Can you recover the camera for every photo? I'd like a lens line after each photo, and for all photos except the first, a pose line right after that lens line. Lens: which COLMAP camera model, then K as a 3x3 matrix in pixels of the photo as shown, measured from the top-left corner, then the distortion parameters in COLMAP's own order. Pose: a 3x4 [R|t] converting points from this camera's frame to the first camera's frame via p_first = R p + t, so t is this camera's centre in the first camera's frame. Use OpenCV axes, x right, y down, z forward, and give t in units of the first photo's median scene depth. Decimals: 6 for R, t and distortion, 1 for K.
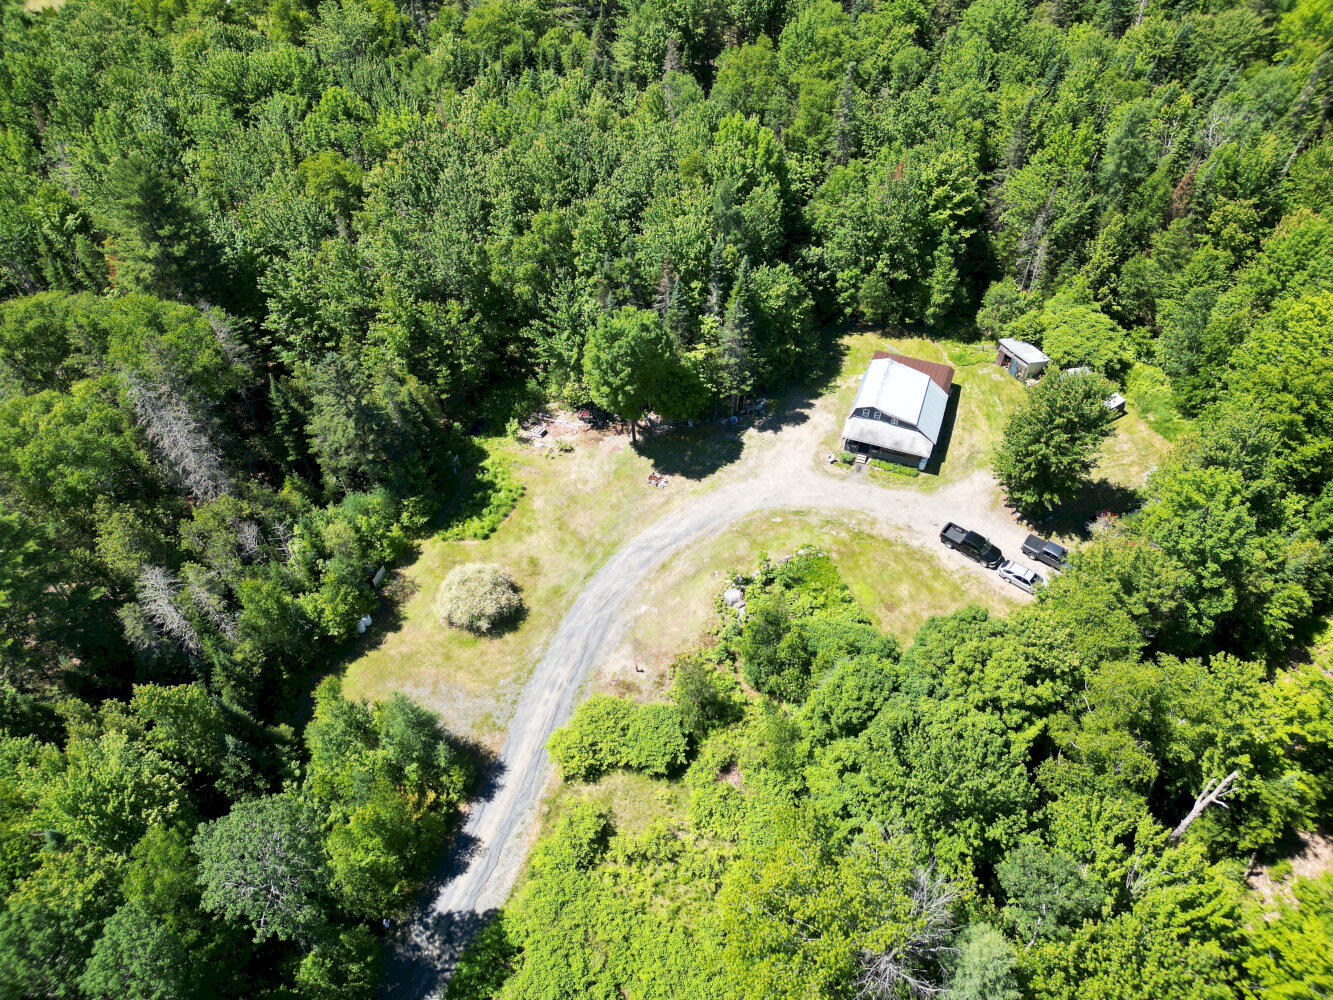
lens RADIAL K [[941.1, 0, 668.0], [0, 941.1, 491.2], [0, 0, 1]] dist [0.115735, -0.145074]
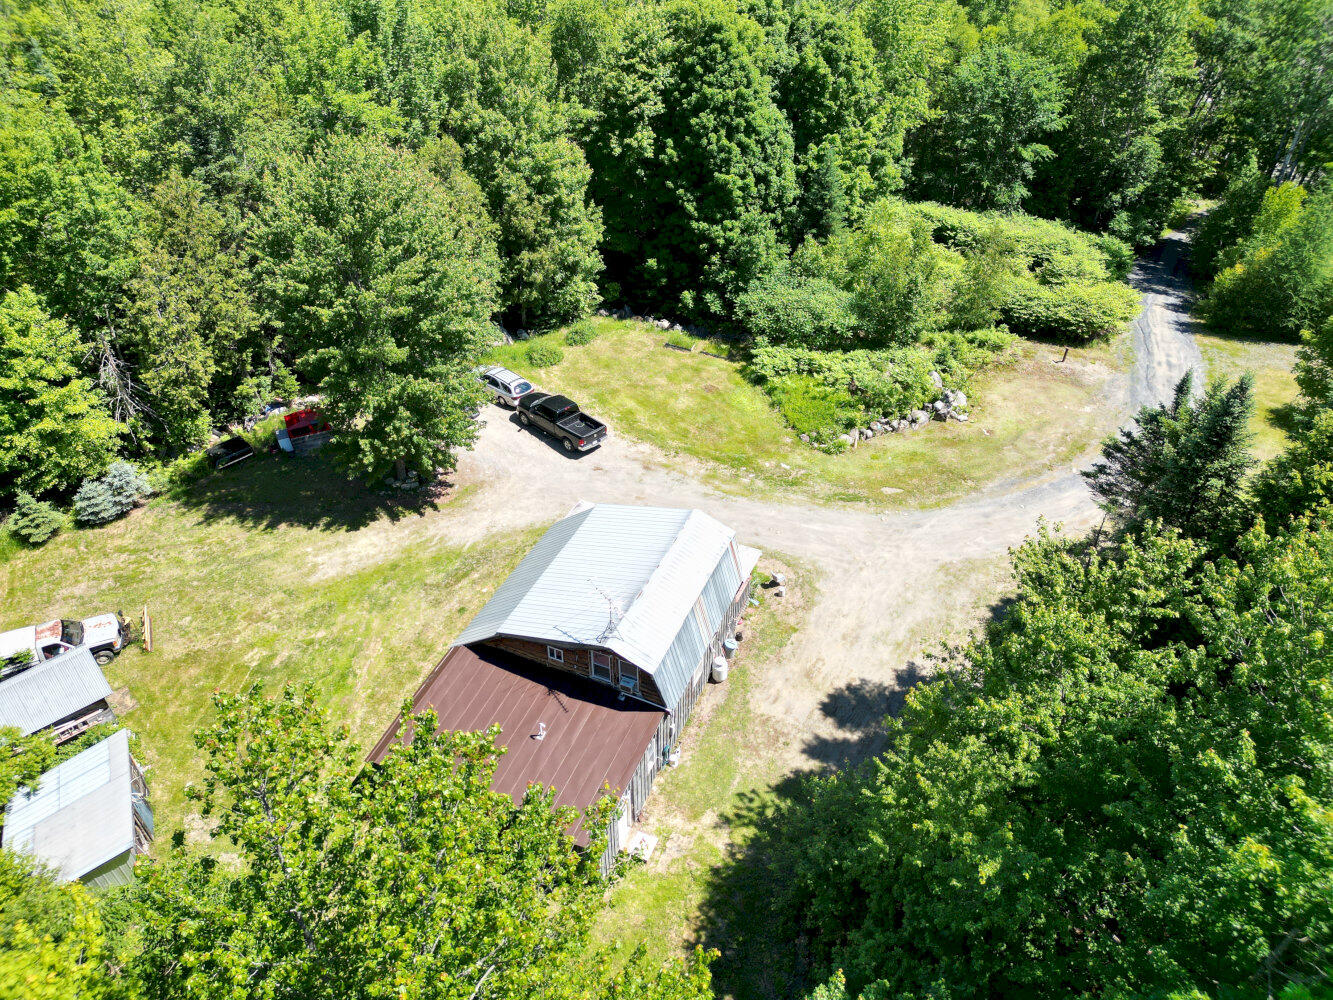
lens RADIAL K [[928.0, 0, 668.6], [0, 928.0, 493.8], [0, 0, 1]] dist [0.098514, -0.141790]
pose [[-0.998532, -0.037404, 0.039181, 0.210909], [0.035620, 0.091522, 0.995166, -0.472819], [-0.040809, 0.995100, -0.090056, 1.018359]]
